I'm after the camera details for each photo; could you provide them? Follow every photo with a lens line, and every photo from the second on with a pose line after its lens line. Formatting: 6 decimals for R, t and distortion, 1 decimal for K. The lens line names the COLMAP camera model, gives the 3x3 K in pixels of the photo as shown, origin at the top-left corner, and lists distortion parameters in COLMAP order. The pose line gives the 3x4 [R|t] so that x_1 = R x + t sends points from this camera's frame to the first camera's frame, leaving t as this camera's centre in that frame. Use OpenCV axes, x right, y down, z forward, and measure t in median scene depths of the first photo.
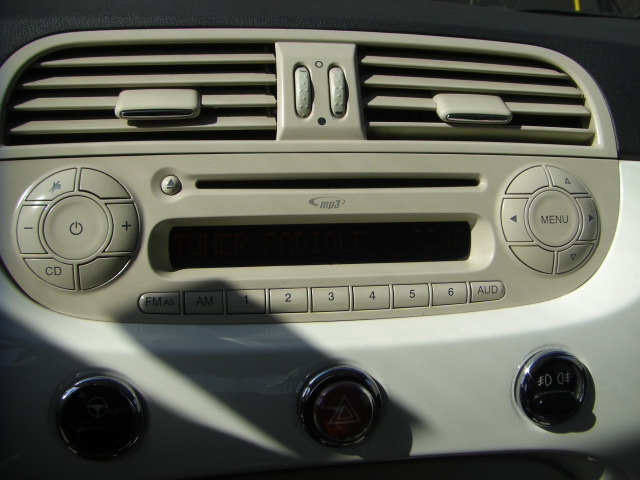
lens RADIAL K [[720.8, 0, 369.8], [0, 720.8, 226.8], [0, 0, 1]] dist [-0.184786, 0.120564]
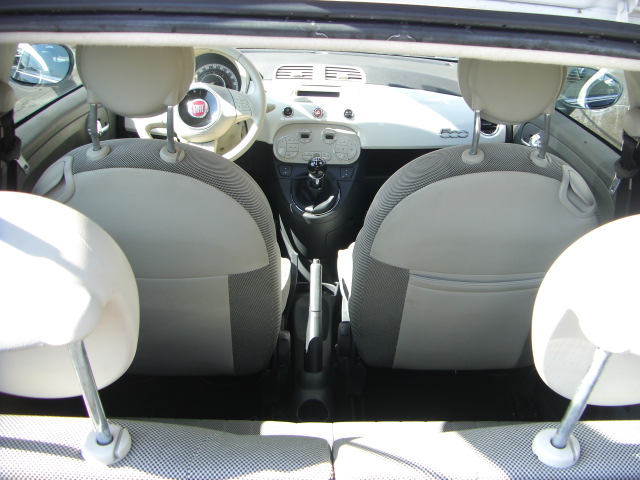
lens RADIAL K [[720.8, 0, 369.8], [0, 720.8, 226.8], [0, 0, 1]] dist [-0.184786, 0.120564]
pose [[0.991382, 0.045592, -0.122813, 1.378164], [-0.046650, 0.998895, -0.005754, 1.361465], [0.122415, 0.011433, 0.992413, -5.999502]]
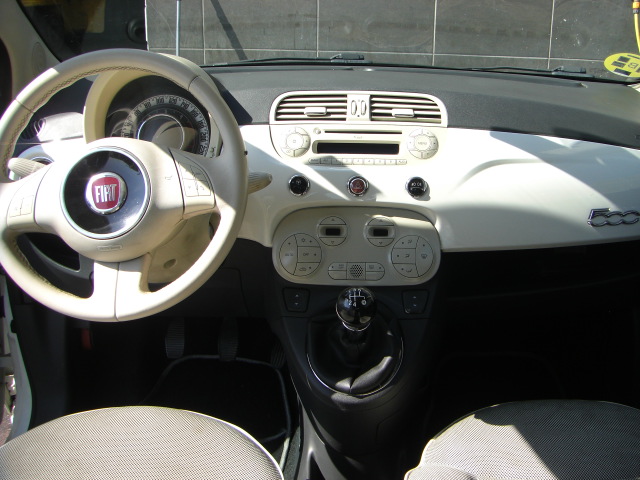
lens RADIAL K [[720.8, 0, 369.8], [0, 720.8, 226.8], [0, 0, 1]] dist [-0.184786, 0.120564]
pose [[0.981709, 0.027363, -0.188413, 0.707038], [-0.033435, 0.999016, -0.029124, 0.533307], [0.187431, 0.034891, 0.981658, -2.621363]]
